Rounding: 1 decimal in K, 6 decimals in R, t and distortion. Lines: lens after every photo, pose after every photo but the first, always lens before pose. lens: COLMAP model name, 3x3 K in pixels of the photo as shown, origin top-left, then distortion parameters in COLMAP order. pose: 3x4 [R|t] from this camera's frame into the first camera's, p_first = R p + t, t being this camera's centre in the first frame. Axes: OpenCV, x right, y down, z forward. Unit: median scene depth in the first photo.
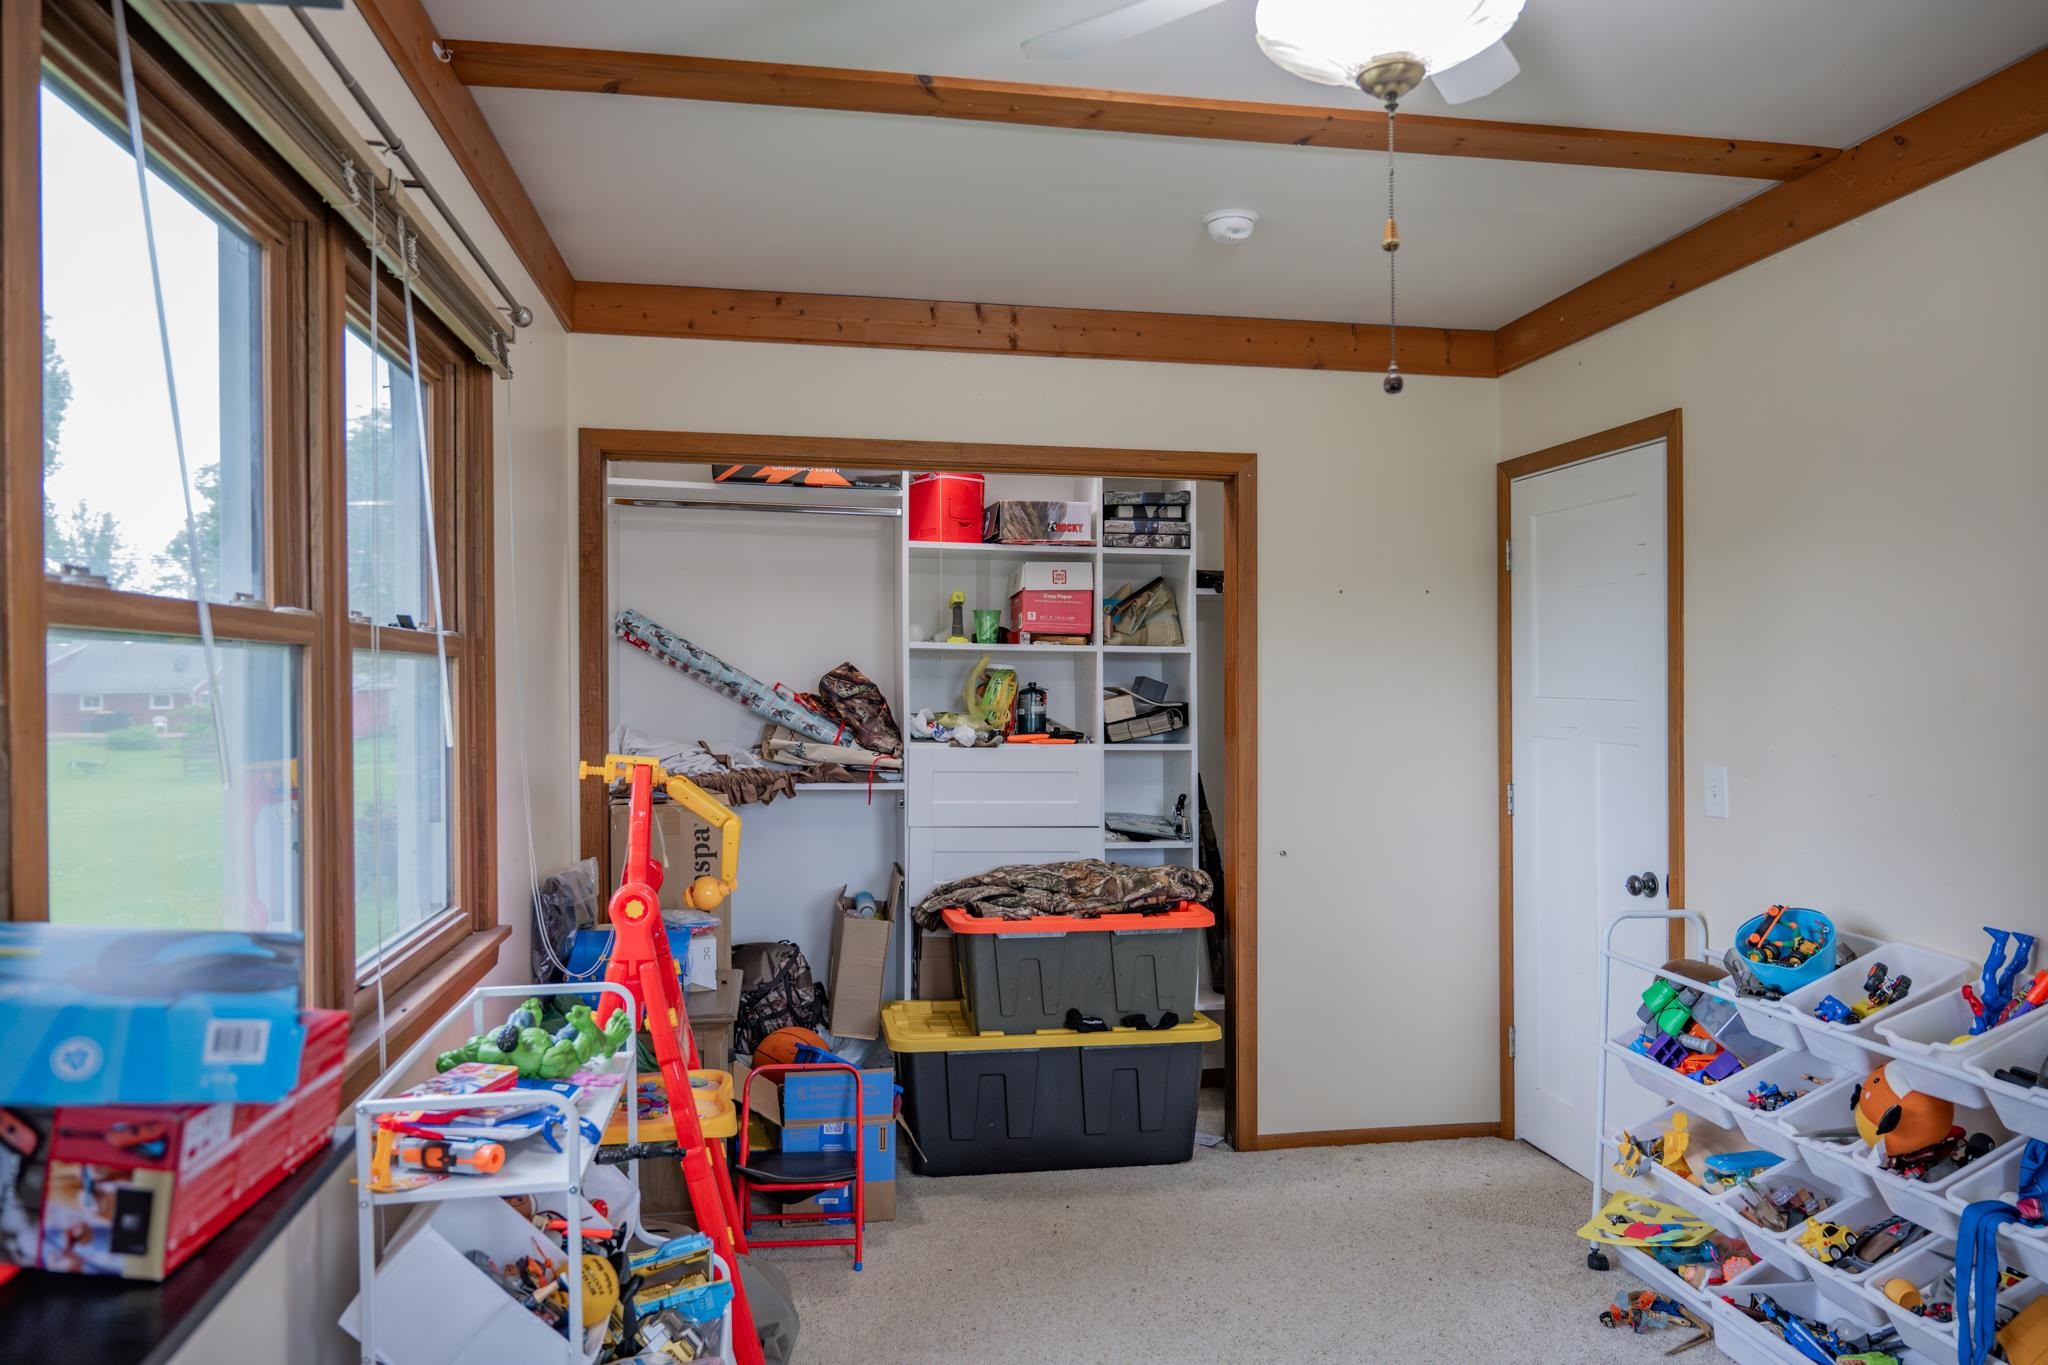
lens RADIAL K [[1372.7, 0, 1020.9], [0, 1372.7, 676.3], [0, 0, 1]] dist [-0.008594, 0.005911]
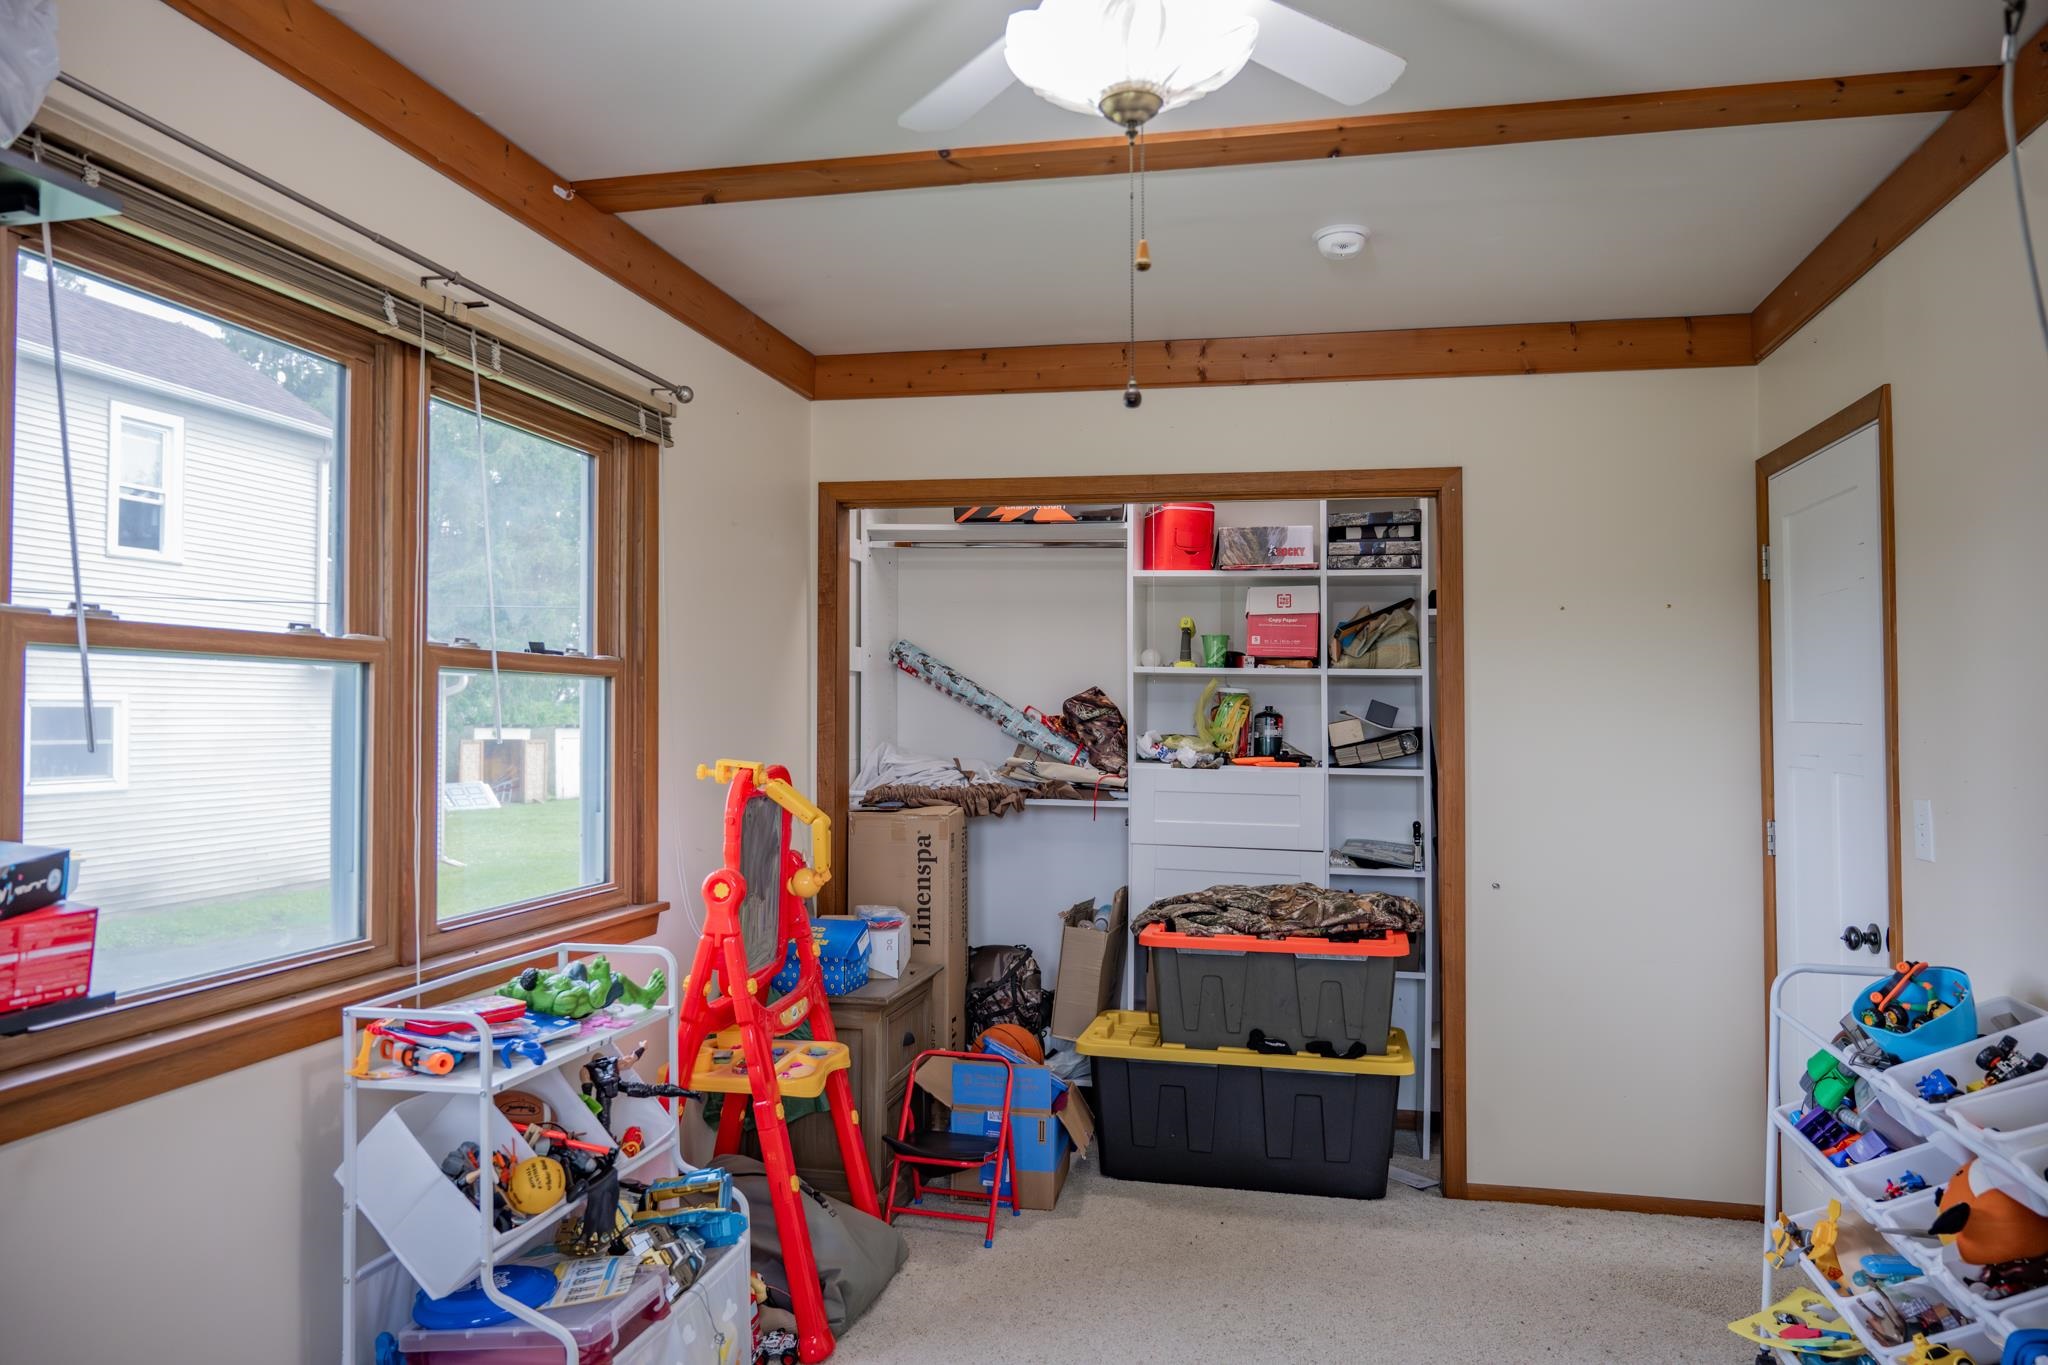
lens RADIAL K [[1353.2, 0, 1025.9], [0, 1353.2, 675.2], [0, 0, 1]] dist [-0.005429, 0.001706]
pose [[0.928448, -0.006709, -0.371401, 0.235936], [-0.003208, 0.999655, -0.026076, 0.009158], [0.371447, 0.025402, 0.928106, 0.011333]]
